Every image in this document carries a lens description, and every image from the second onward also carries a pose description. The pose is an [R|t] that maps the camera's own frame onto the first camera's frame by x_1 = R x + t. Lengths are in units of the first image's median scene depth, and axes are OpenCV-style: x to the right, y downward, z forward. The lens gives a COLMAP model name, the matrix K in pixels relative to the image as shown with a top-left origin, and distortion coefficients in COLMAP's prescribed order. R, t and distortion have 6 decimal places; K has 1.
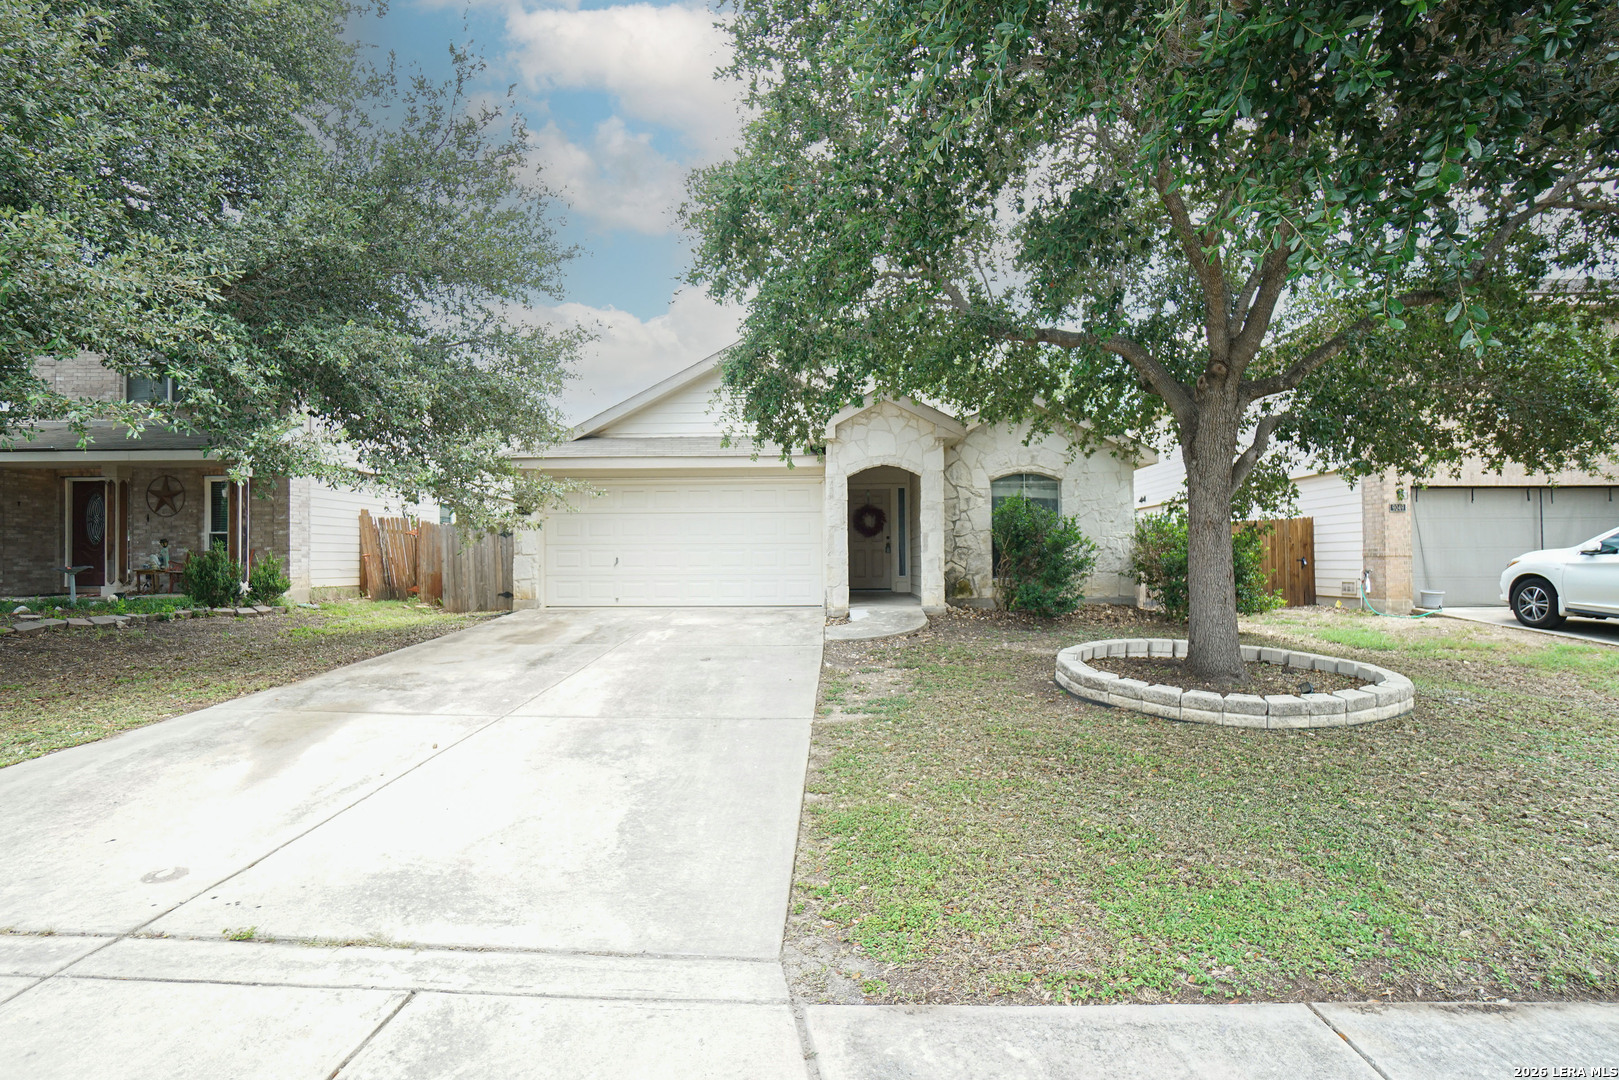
lens RADIAL K [[782.2, 0, 809.5], [0, 782.2, 540.0], [0, 0, 1]] dist [-0.052847, 0.020491]
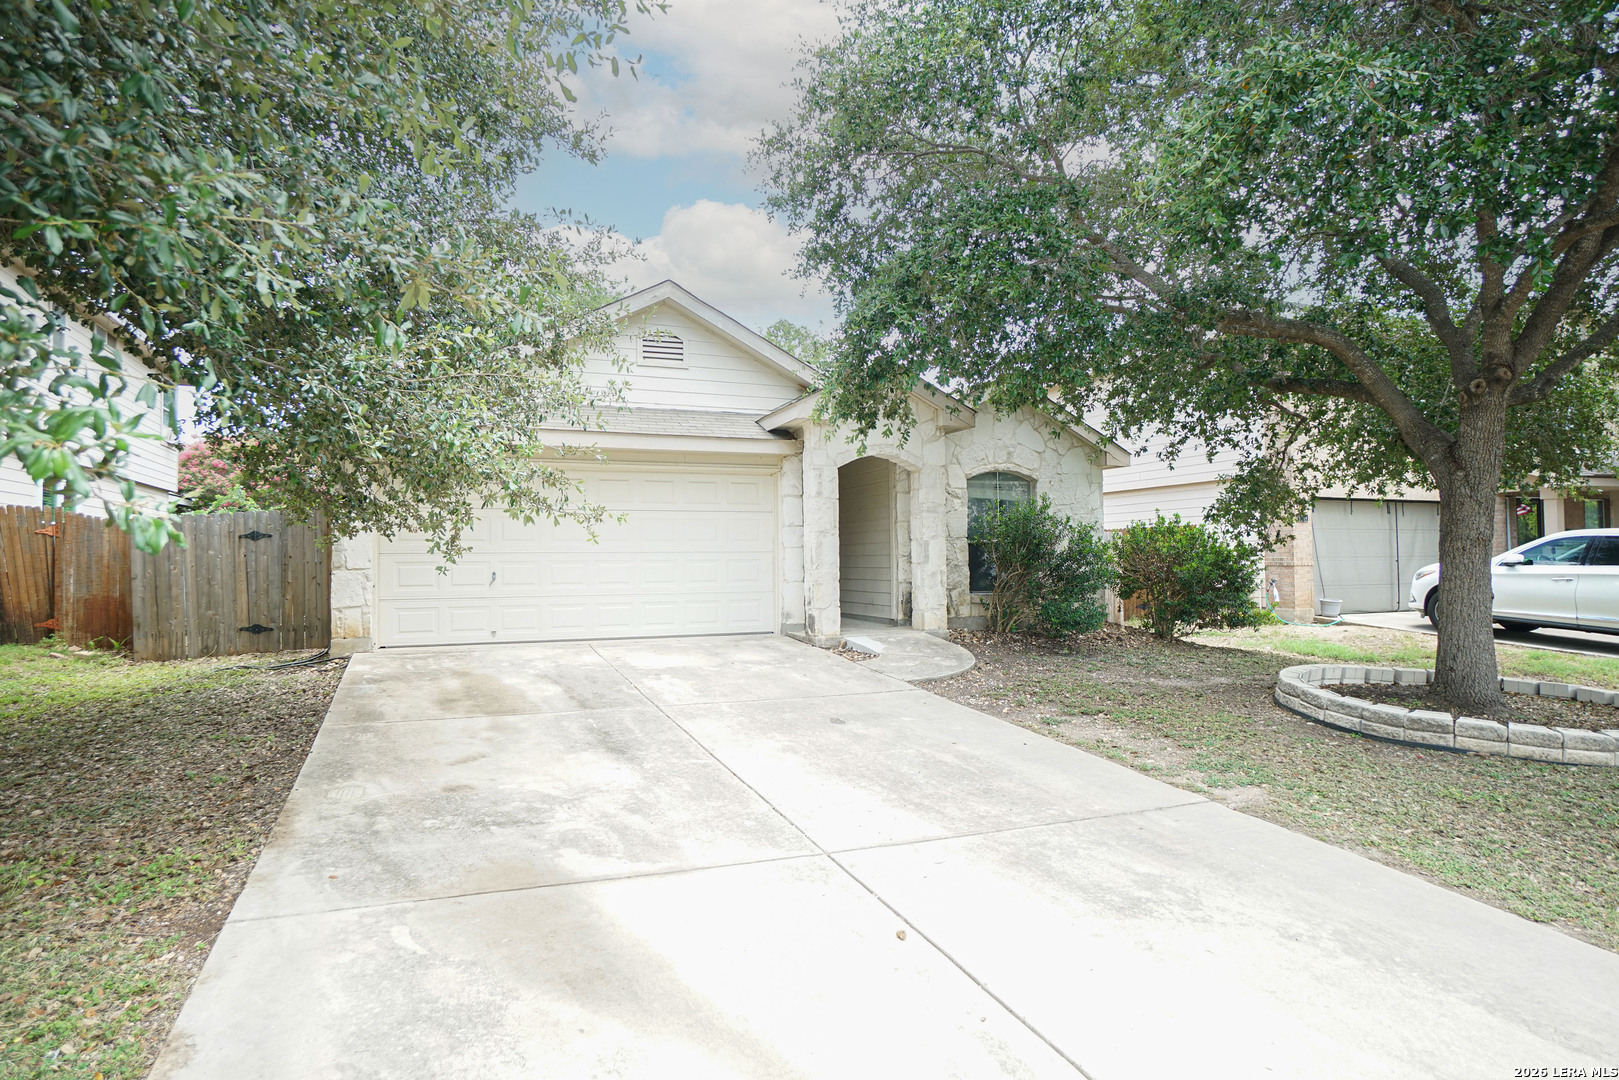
lens RADIAL K [[911.2, 0, 971.1], [0, 911.2, 543.2], [0, 0, 1]] dist [-0.004758, -0.000412]
pose [[0.919669, 0.007623, 0.392622, -0.197522], [-0.007457, 0.999970, -0.001947, -0.005016], [-0.392625, -0.001137, 0.919698, 0.104386]]
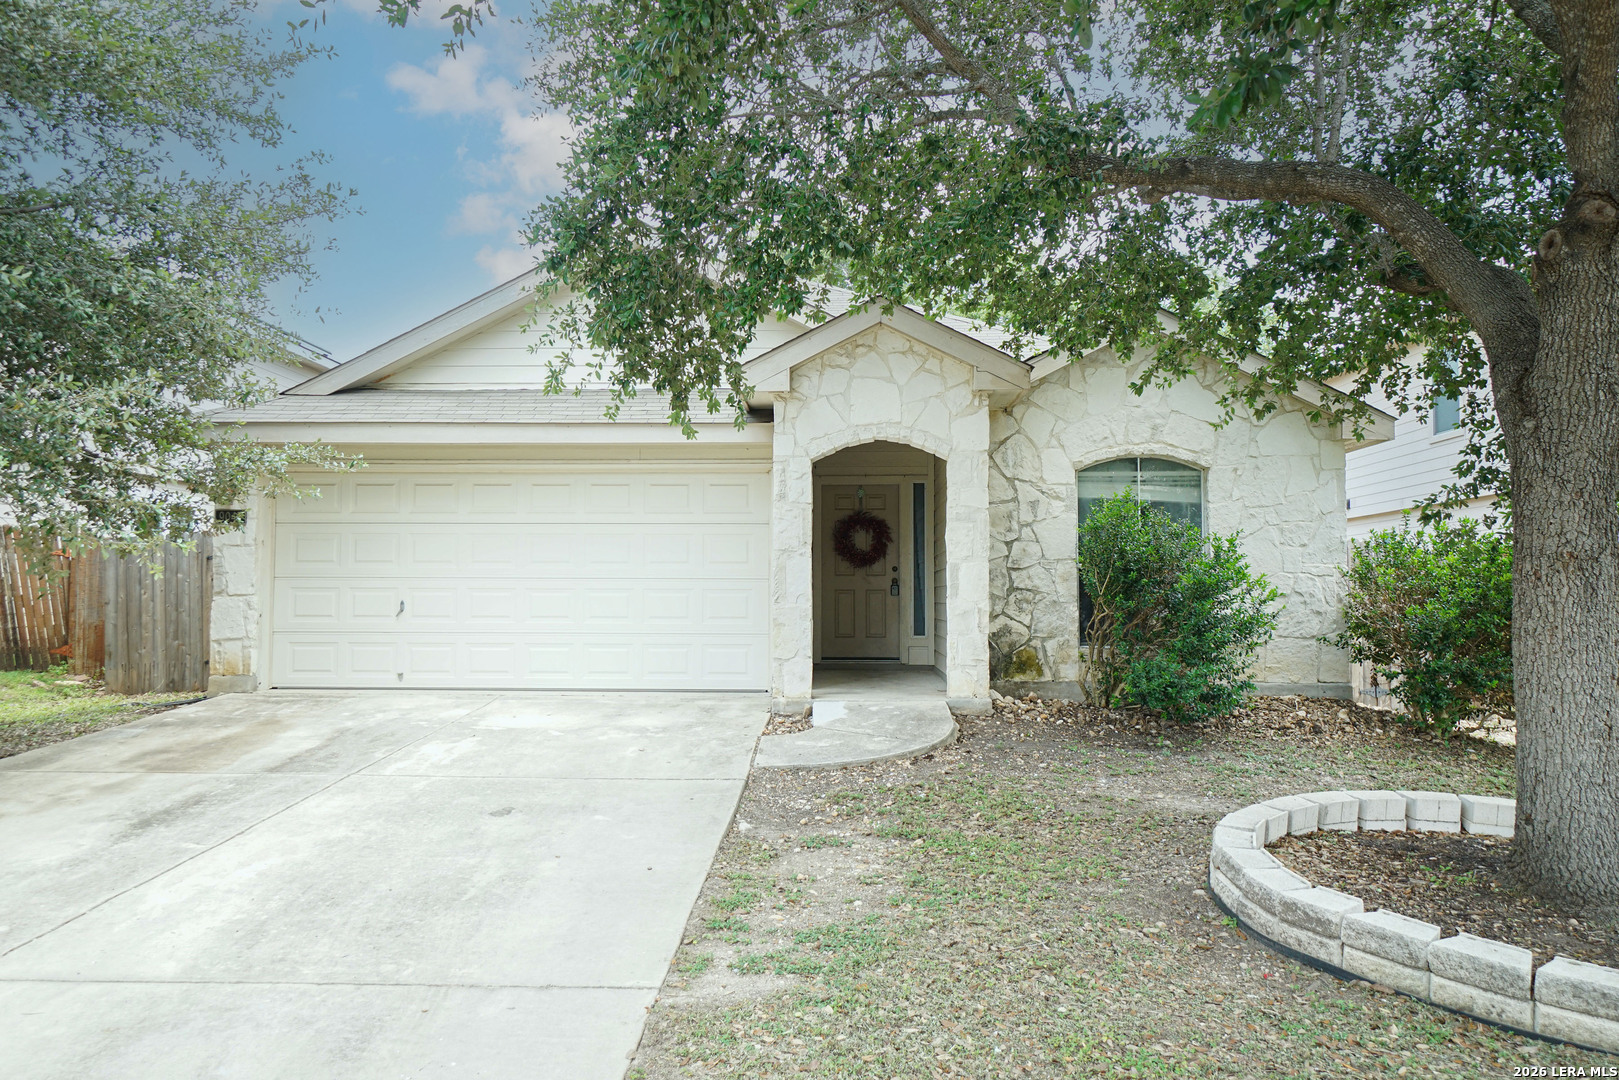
lens RADIAL K [[1283.3, 0, 713.5], [0, 1283.3, 527.9], [0, 0, 1]] dist [0.040419, 0.003086]
pose [[0.998752, 0.009396, -0.049047, 0.024812], [-0.010937, 0.999452, -0.031257, -0.004103], [0.048726, 0.031755, 0.998307, 0.092202]]
